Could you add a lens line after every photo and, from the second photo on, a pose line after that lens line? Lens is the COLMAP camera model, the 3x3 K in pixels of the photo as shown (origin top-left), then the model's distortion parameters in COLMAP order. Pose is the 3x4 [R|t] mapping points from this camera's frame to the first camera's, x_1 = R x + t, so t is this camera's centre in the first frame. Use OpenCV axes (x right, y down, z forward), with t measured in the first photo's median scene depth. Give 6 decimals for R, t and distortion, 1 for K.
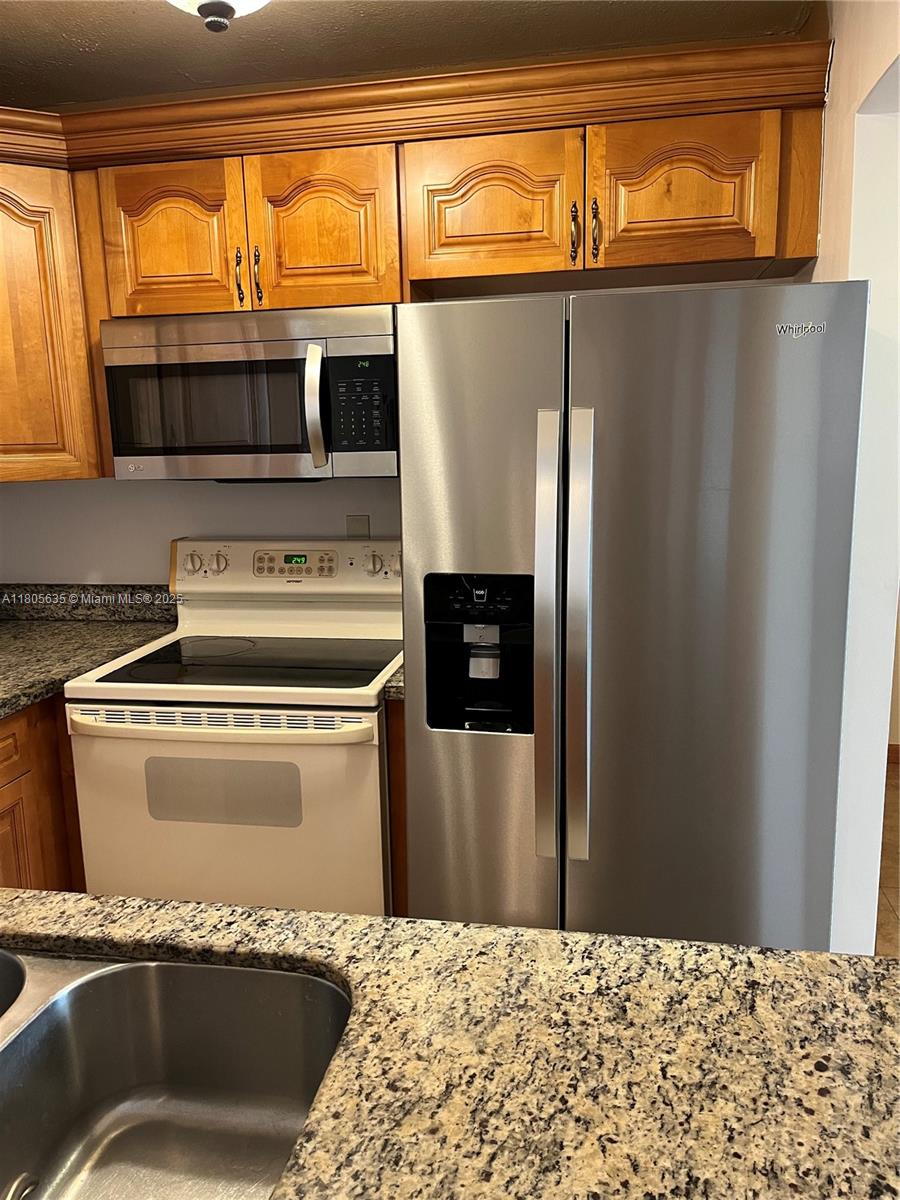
lens RADIAL K [[919.7, 0, 443.5], [0, 919.7, 605.6], [0, 0, 1]] dist [0.058550, -0.086302]
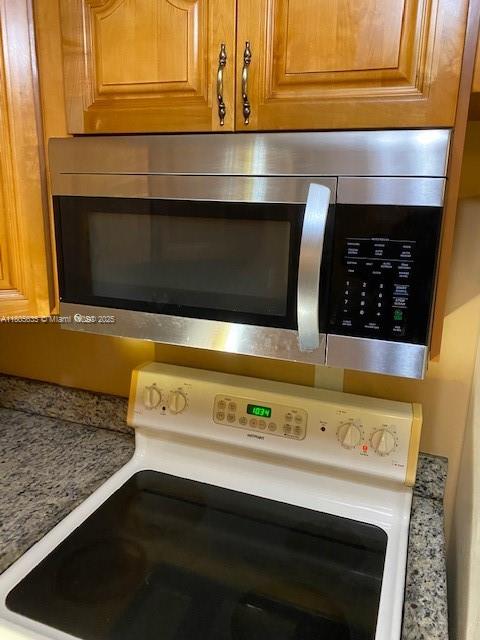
lens RADIAL K [[488.1, 0, 241.6], [0, 488.1, 313.6], [0, 0, 1]] dist [-0.001287, -0.011222]
pose [[0.985762, 0.085086, -0.145030, -0.128479], [-0.075224, 0.994550, 0.072190, -0.196563], [0.150382, -0.060253, 0.986790, 0.588882]]
